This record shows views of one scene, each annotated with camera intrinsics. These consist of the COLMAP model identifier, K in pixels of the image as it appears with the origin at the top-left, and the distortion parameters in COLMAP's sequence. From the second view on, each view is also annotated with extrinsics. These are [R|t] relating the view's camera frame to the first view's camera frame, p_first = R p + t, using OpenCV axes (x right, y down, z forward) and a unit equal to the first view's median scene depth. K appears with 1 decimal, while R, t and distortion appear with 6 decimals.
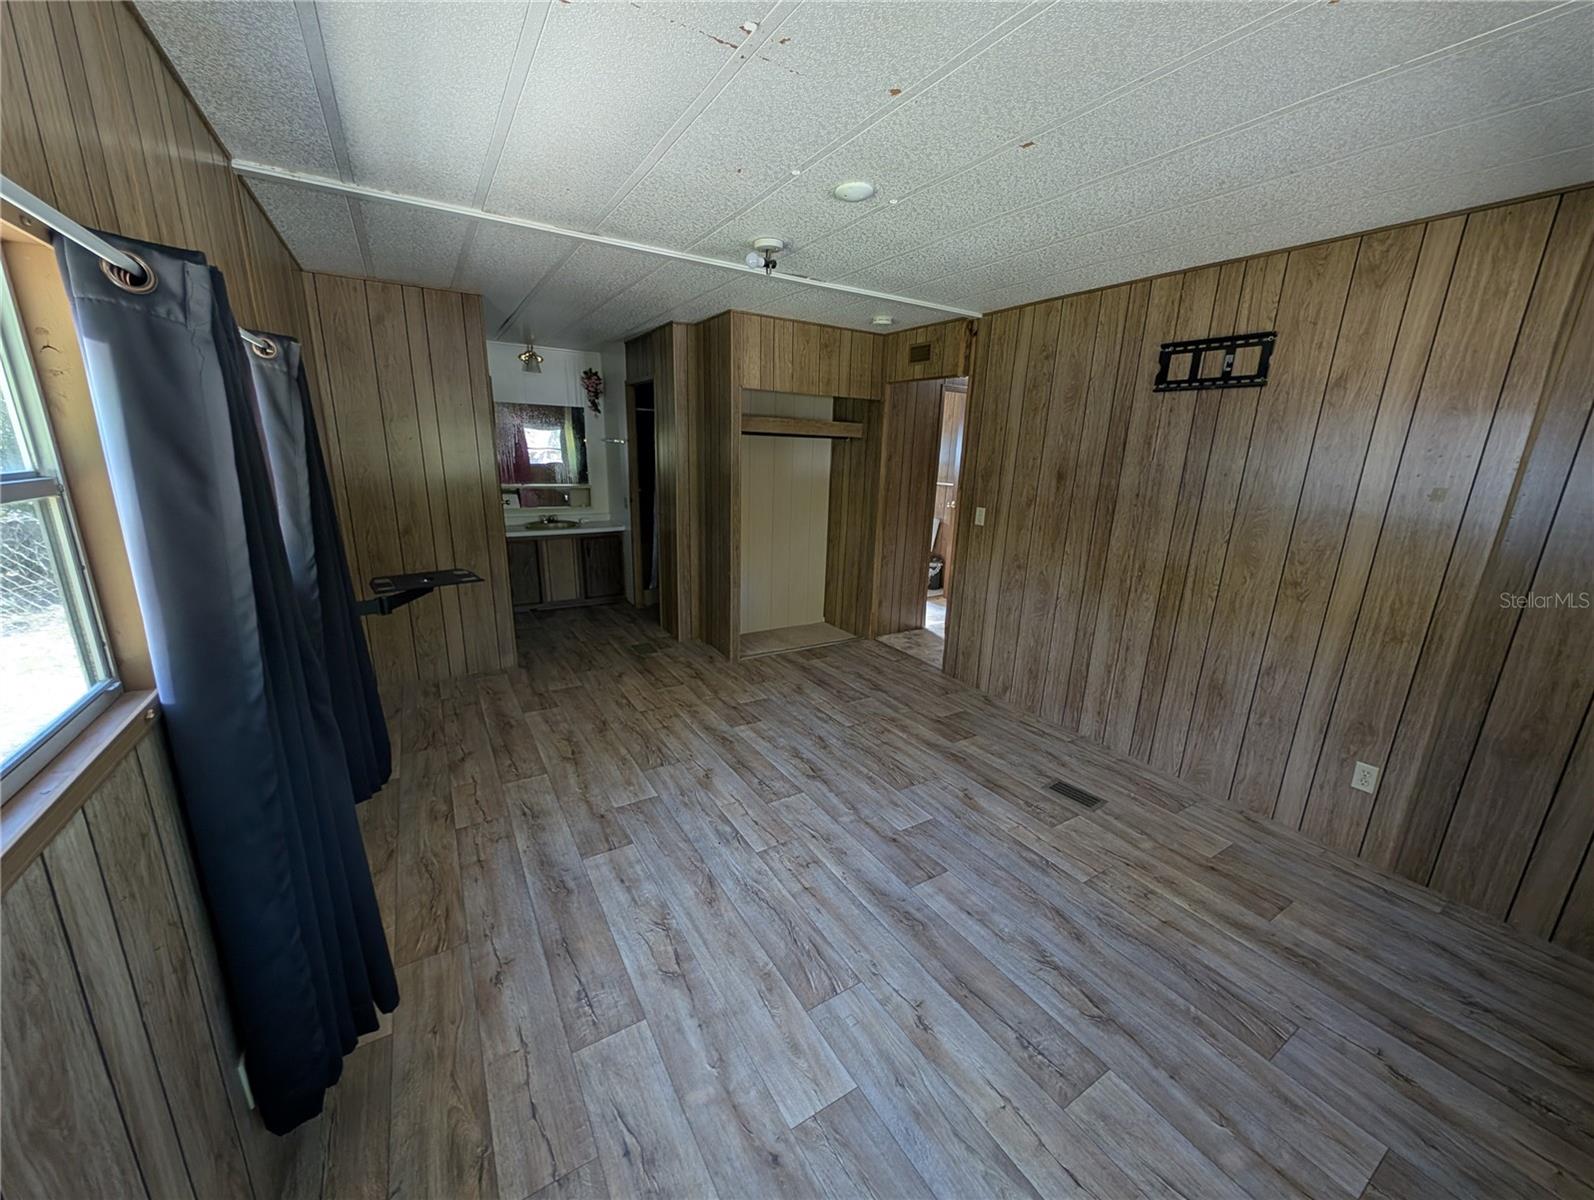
lens RADIAL K [[602.3, 0, 796.0], [0, 602.3, 613.5], [0, 0, 1]] dist [-0.001195, -0.000278]
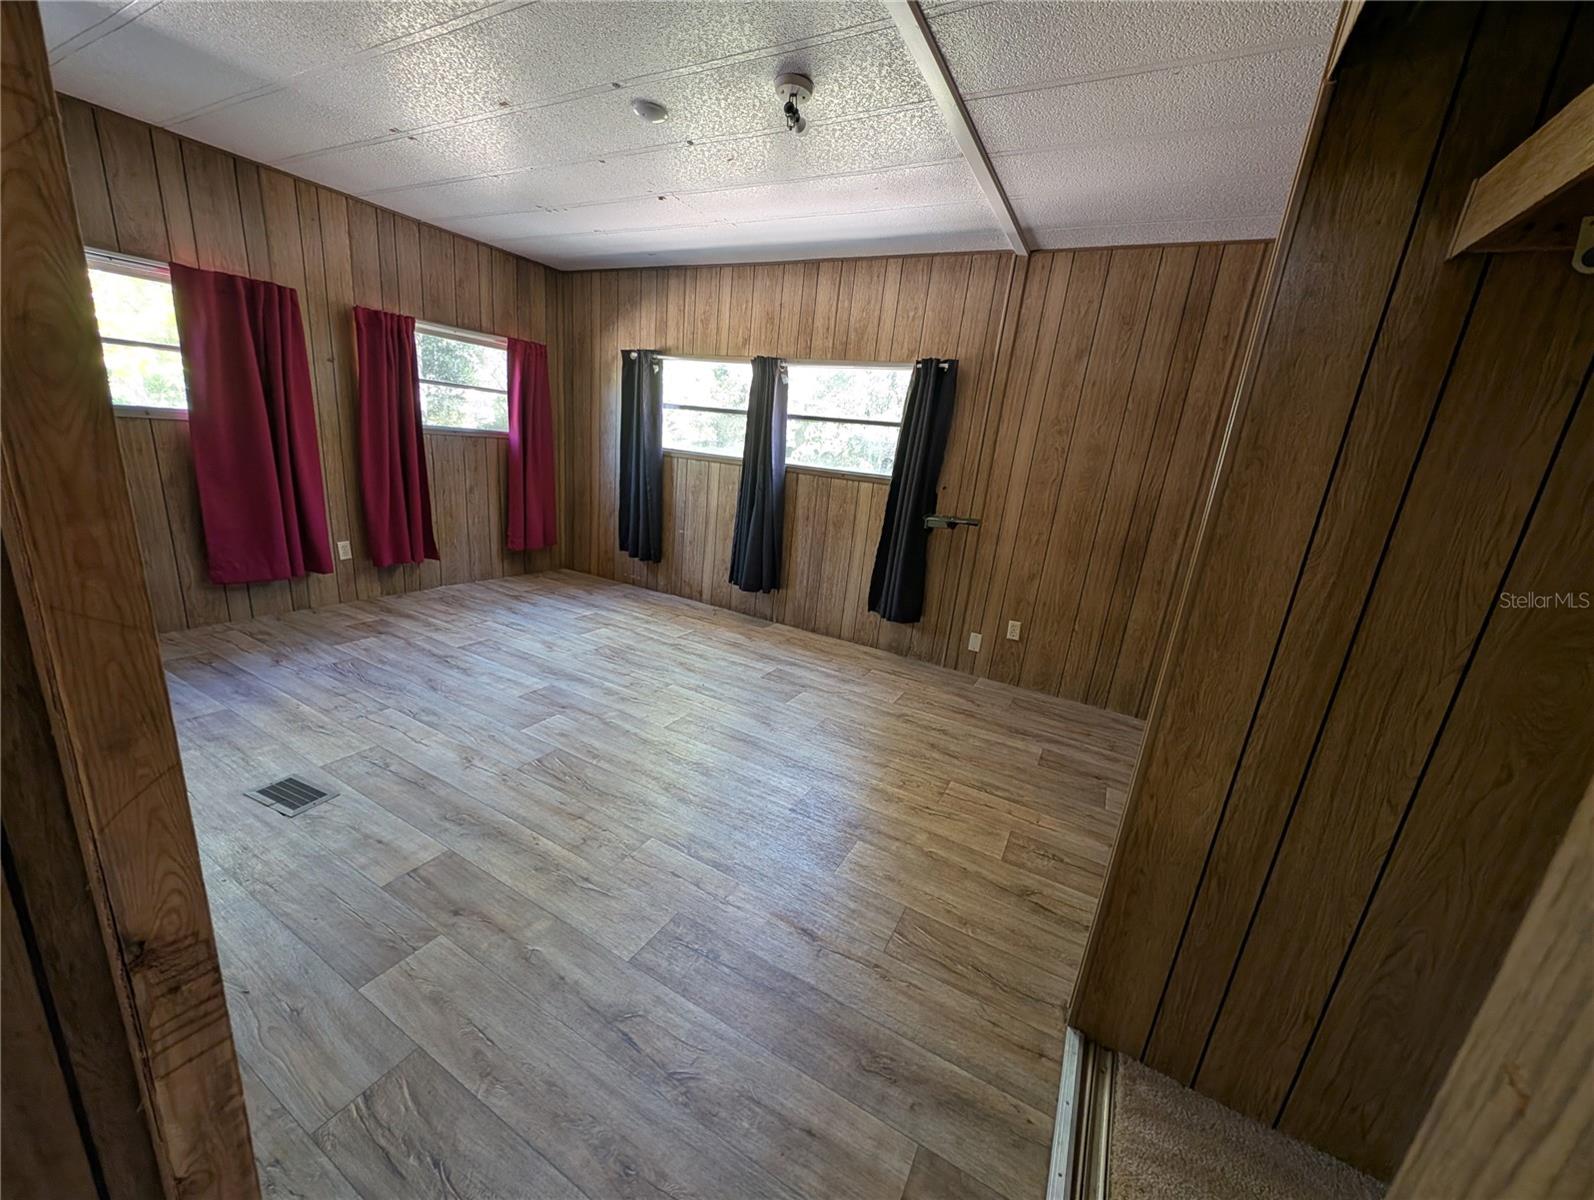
lens RADIAL K [[602.3, 0, 803.7], [0, 602.3, 602.5], [0, 0, 1]] dist [-0.001195, -0.000278]
pose [[-0.858919, 0.012666, -0.511956, 0.395127], [-0.253159, 0.858500, 0.445969, -0.462899], [0.445163, 0.512657, -0.734175, 2.163743]]
